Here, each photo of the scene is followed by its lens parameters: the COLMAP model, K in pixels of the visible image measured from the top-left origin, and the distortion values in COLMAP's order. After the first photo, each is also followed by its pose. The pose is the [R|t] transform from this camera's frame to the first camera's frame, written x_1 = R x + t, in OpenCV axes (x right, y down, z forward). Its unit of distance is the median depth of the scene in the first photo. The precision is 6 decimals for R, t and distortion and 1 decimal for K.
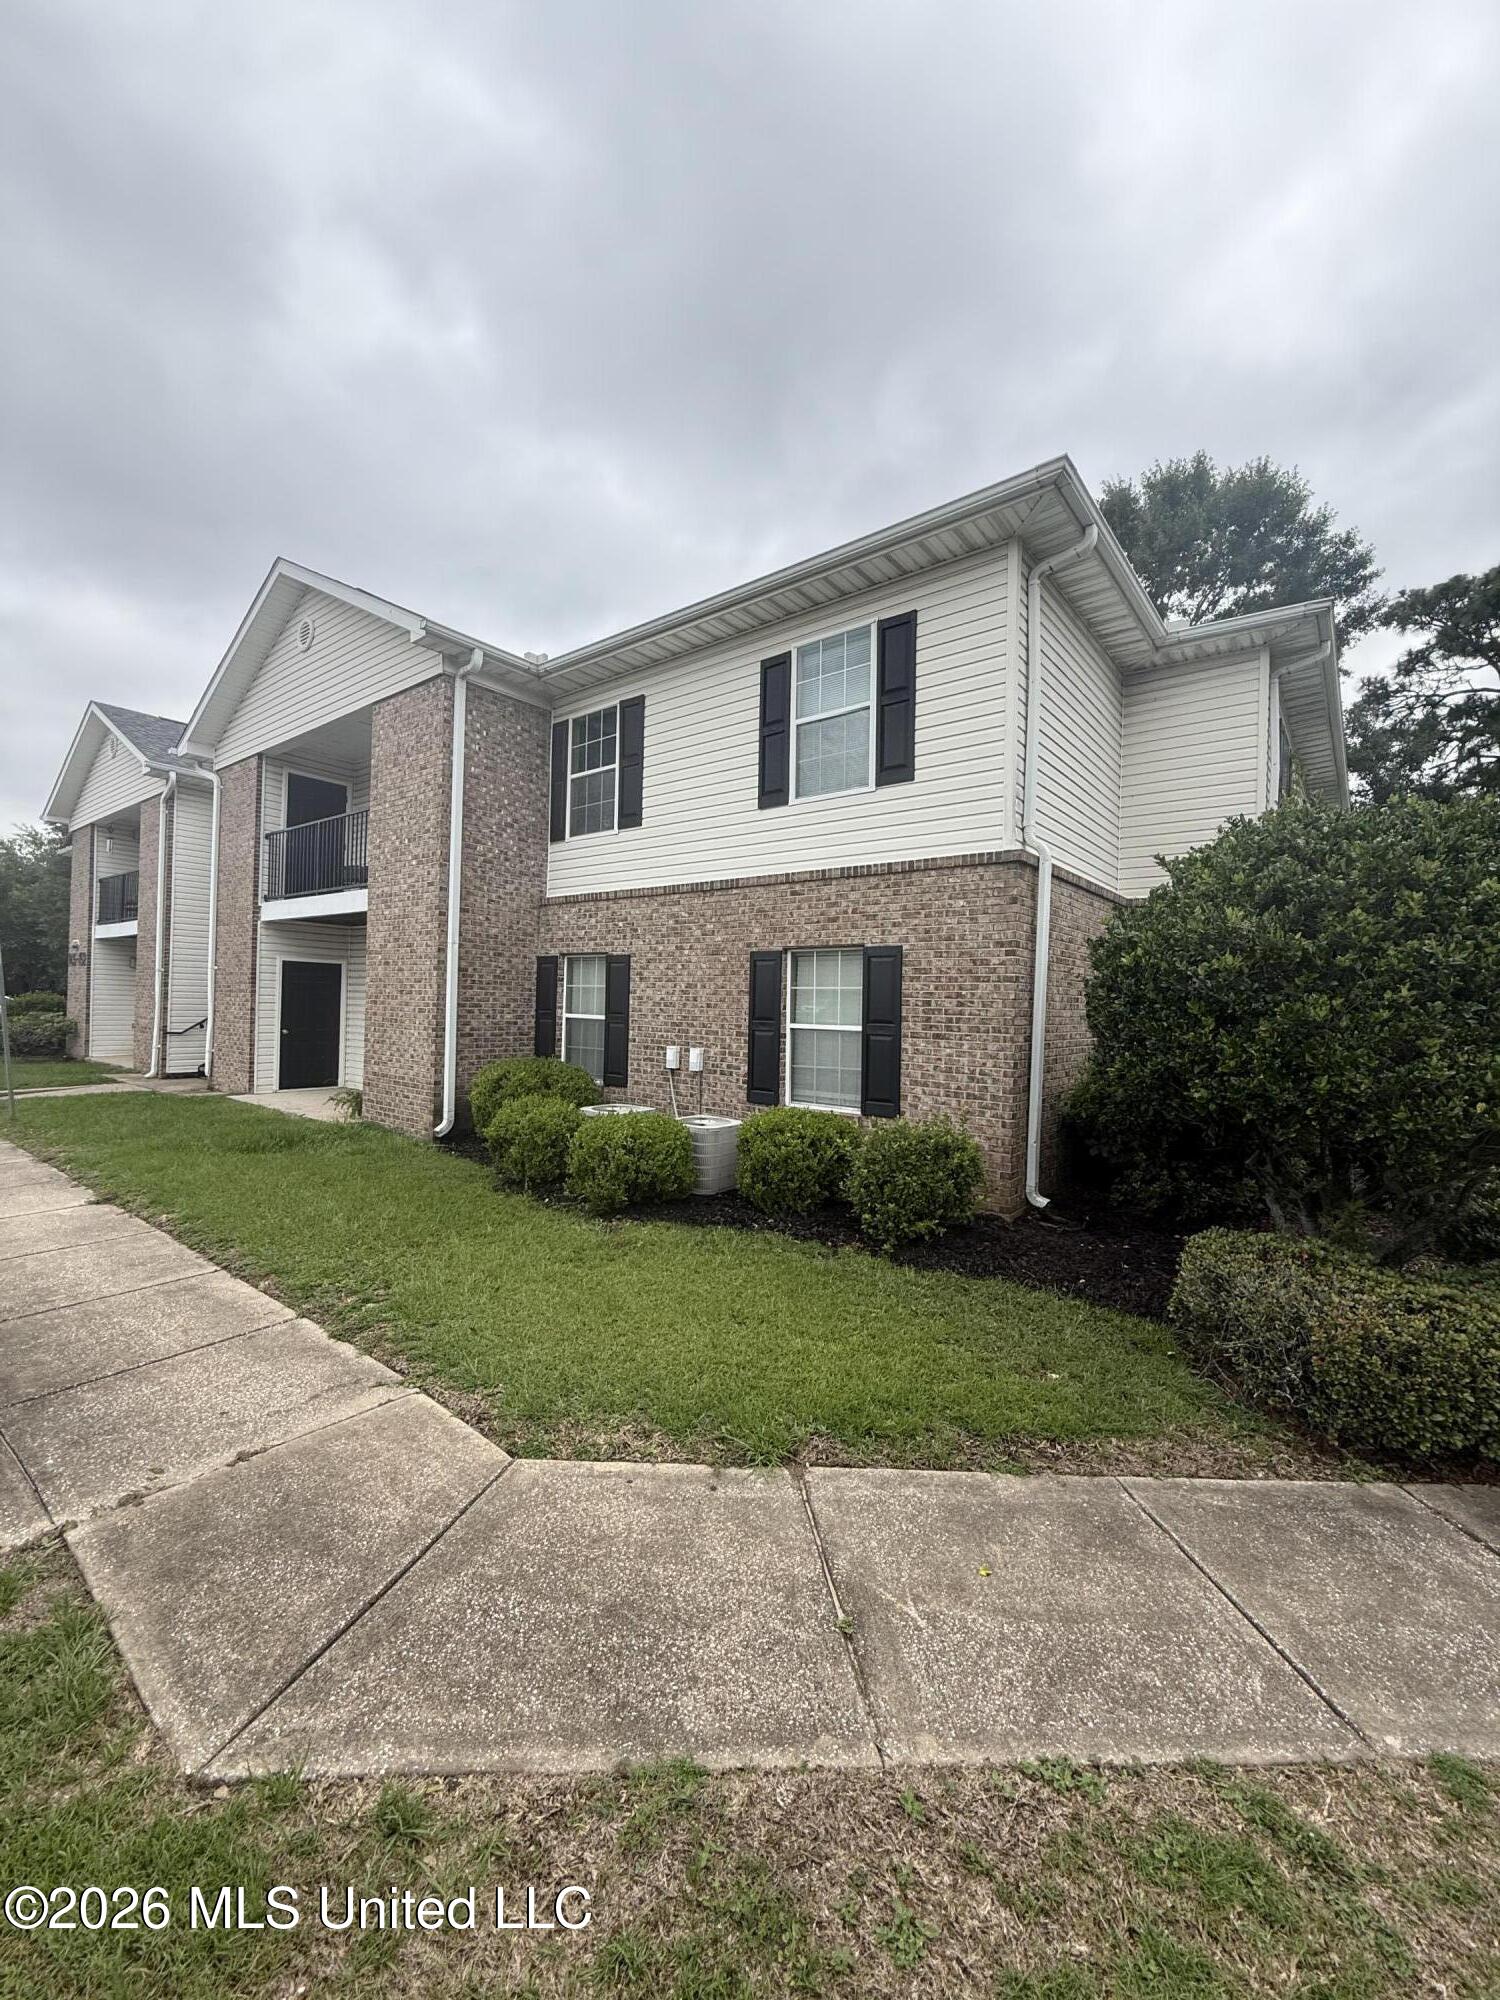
lens RADIAL K [[798.1, 0, 750.0], [0, 798.1, 1000.0], [0, 0, 1]] dist [0.000096, 0.000024]
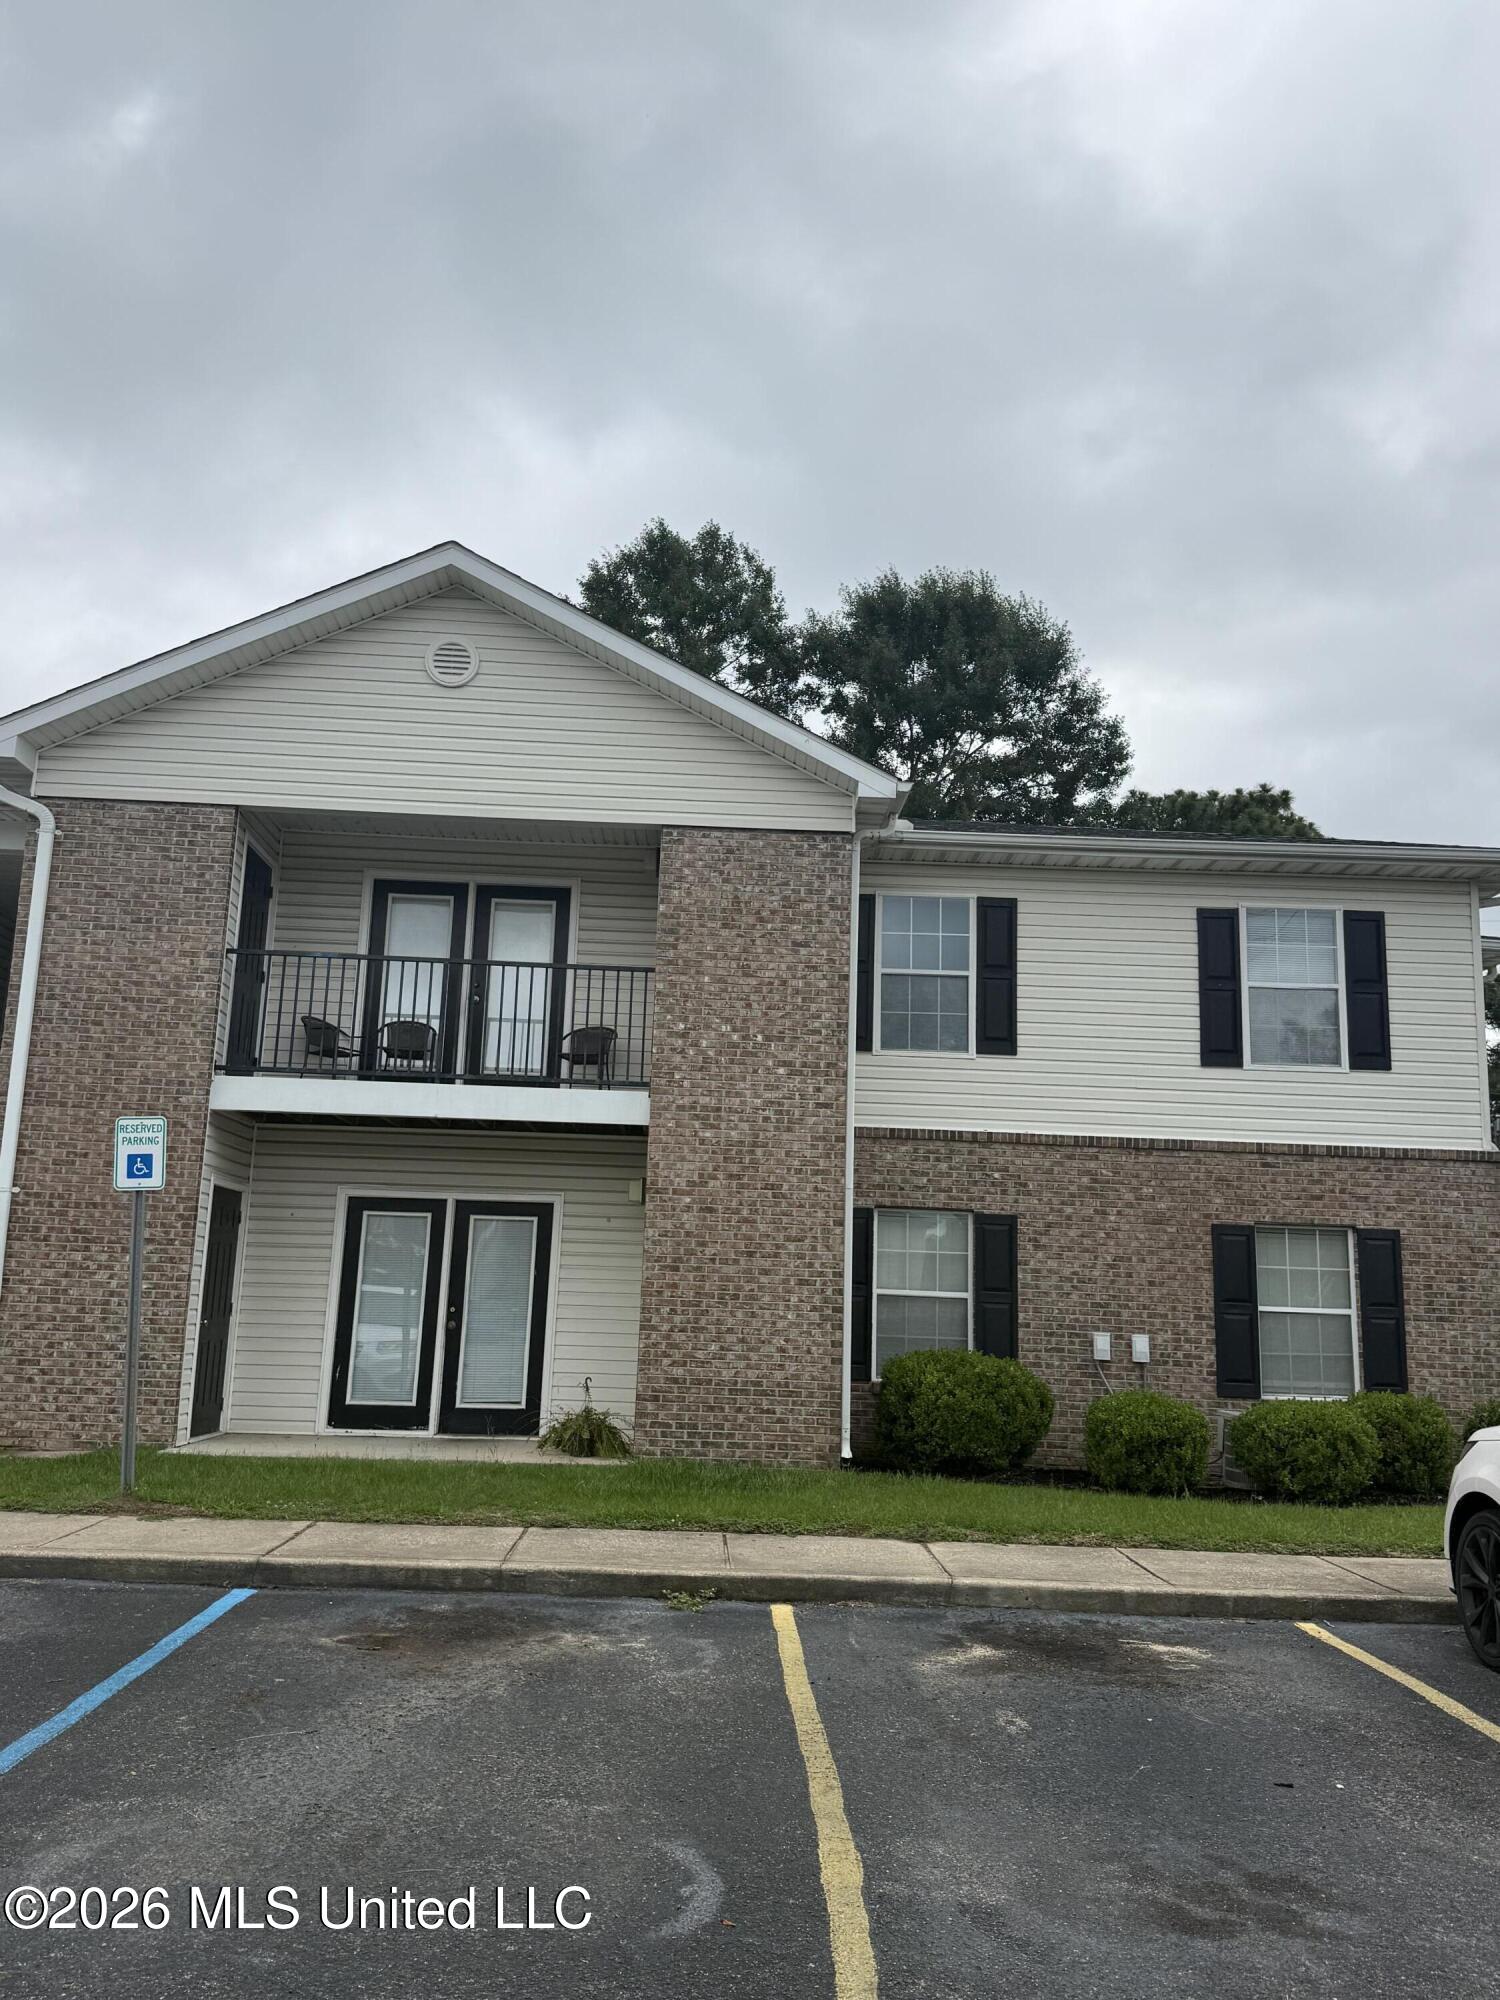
lens RADIAL K [[1627.9, 0, 732.4], [0, 1627.9, 1000.3], [0, 0, 1]] dist [0.172366, -0.350616]
pose [[0.770715, 0.118653, 0.626035, -1.623967], [-0.018187, 0.986205, -0.164527, 0.007081], [-0.636920, 0.115418, 0.762241, -0.107212]]
